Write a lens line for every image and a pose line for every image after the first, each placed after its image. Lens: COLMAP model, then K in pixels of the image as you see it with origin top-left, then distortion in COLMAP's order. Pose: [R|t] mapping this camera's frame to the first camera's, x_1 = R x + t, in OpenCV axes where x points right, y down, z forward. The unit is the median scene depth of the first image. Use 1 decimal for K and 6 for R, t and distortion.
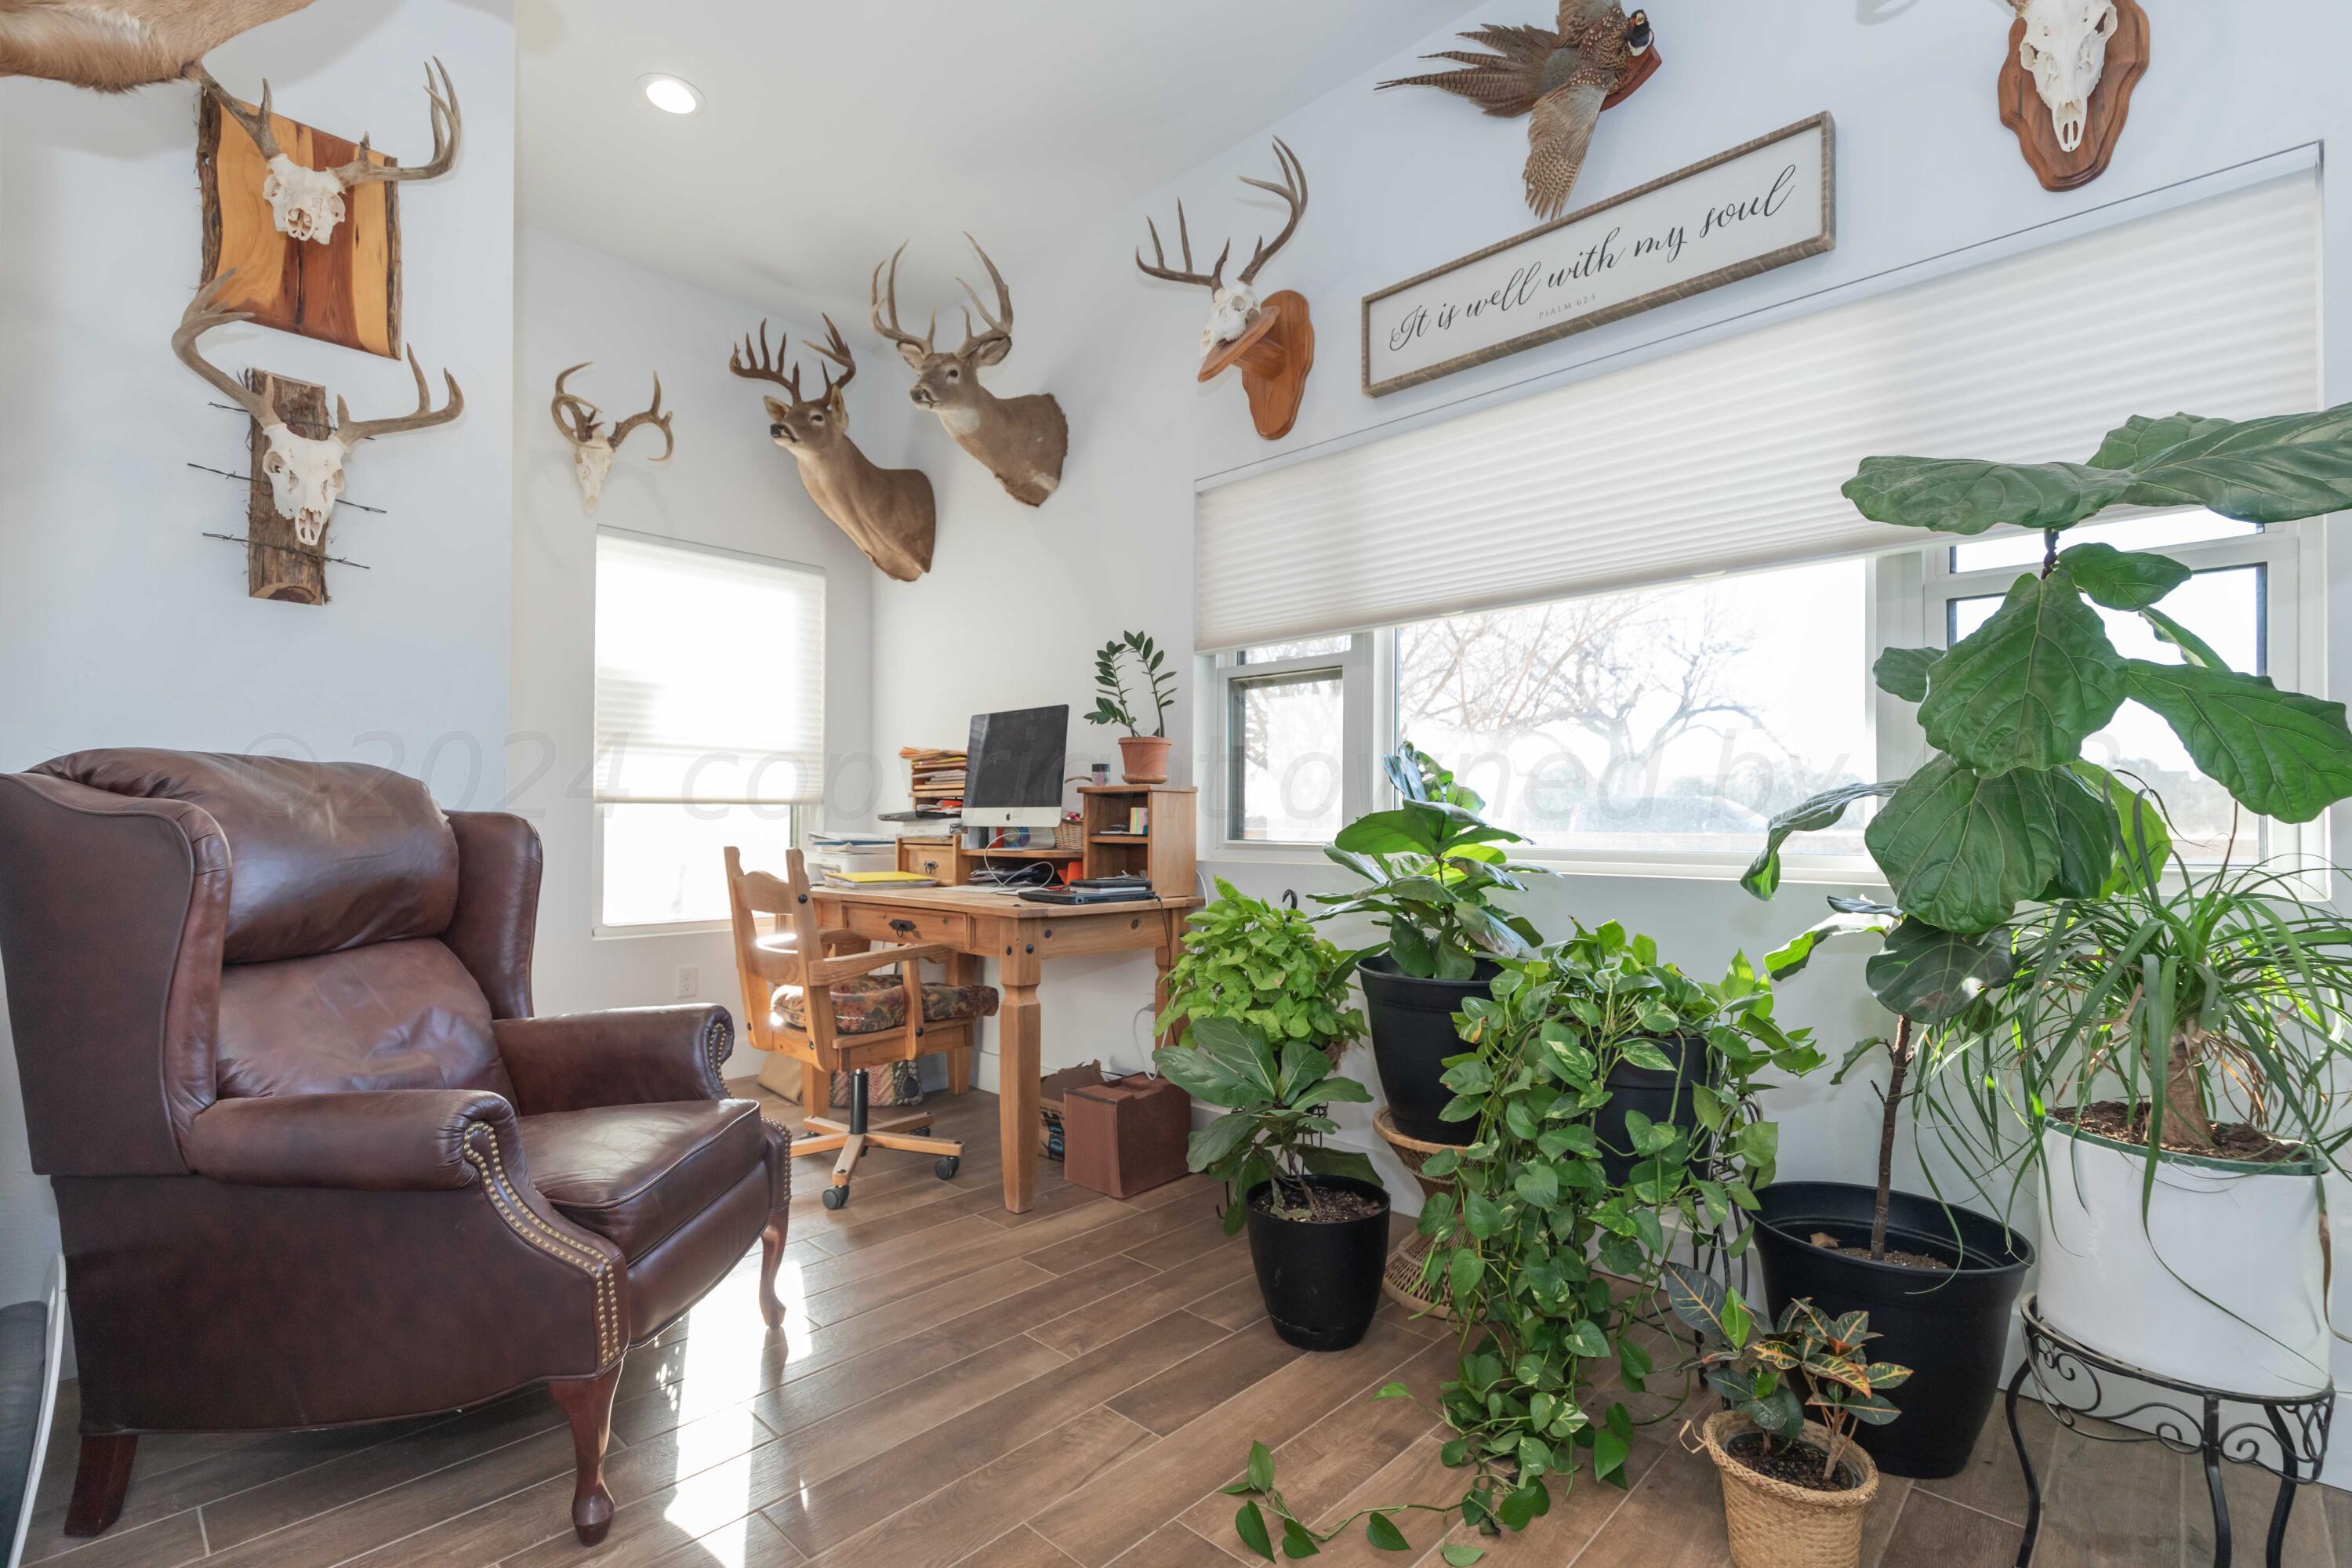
lens RADIAL K [[1044.3, 0, 1182.3], [0, 1044.3, 801.1], [0, 0, 1]] dist [0.003606, -0.002196]
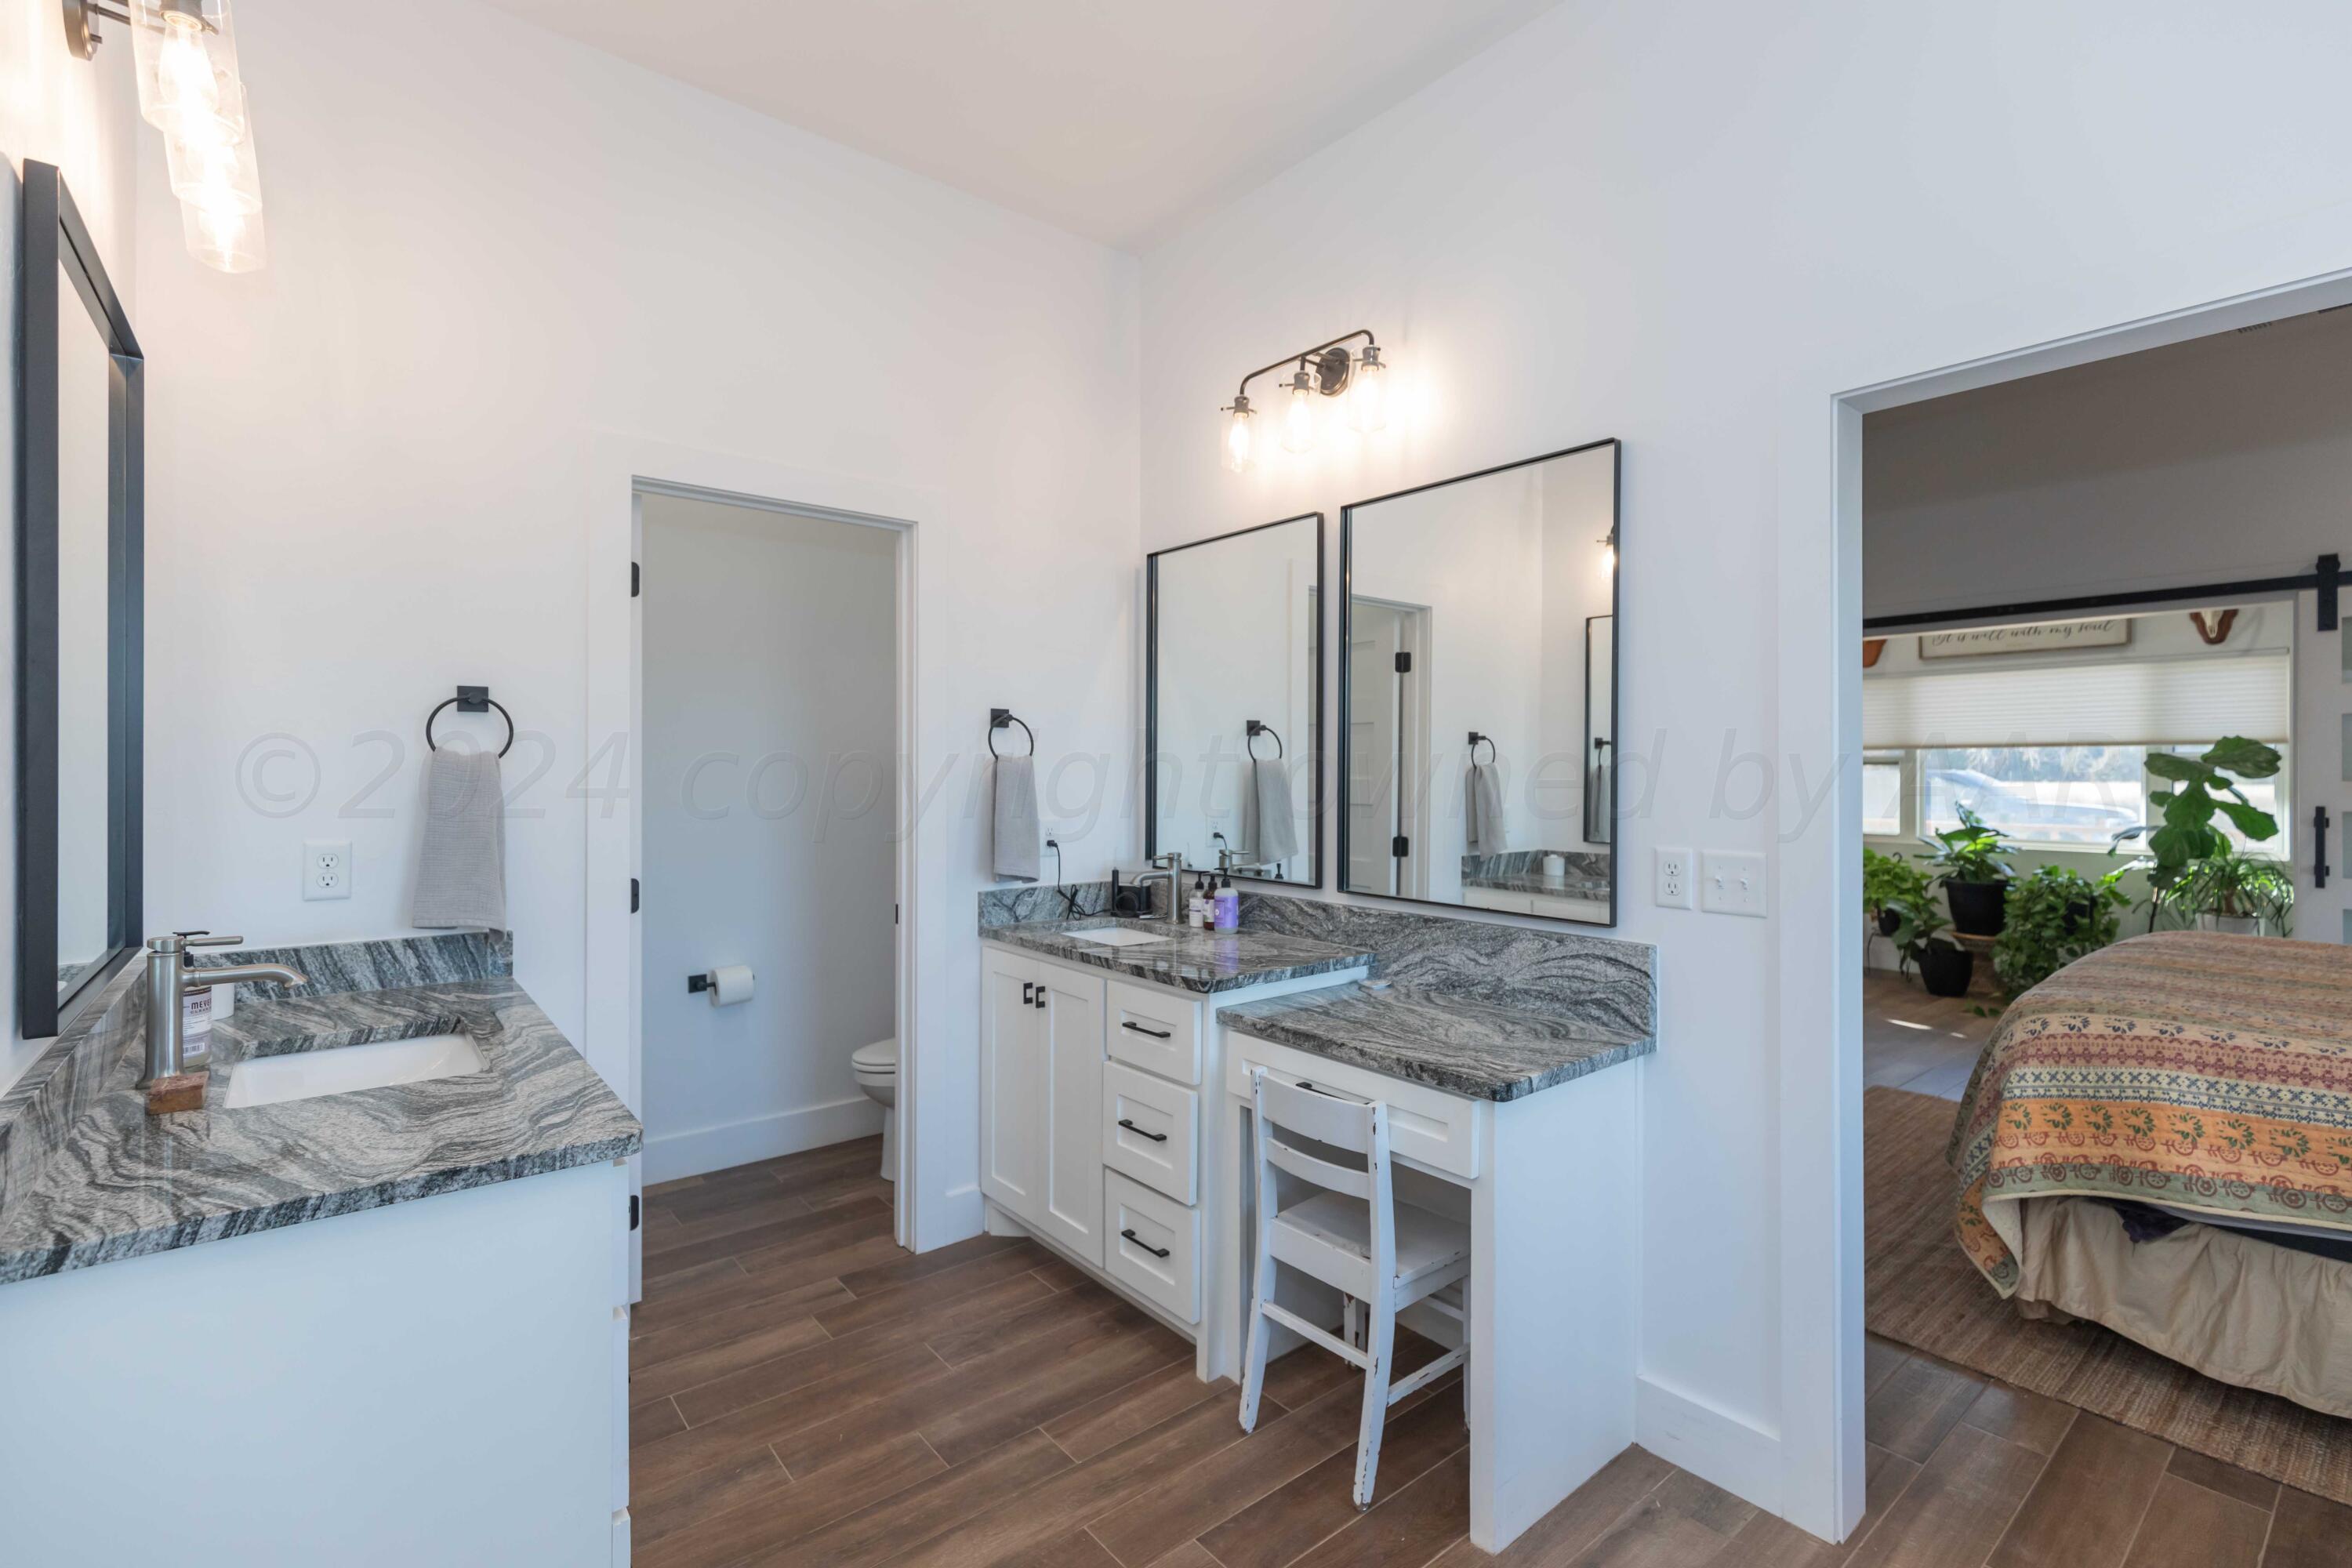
lens RADIAL K [[1044.3, 0, 1177.9], [0, 1044.3, 770.0], [0, 0, 1]] dist [0.003606, -0.002196]
pose [[0.991660, -0.001412, -0.128876, -2.259105], [0.002827, 0.999938, 0.010798, -0.268347], [0.128853, -0.011072, 0.991602, -3.098663]]
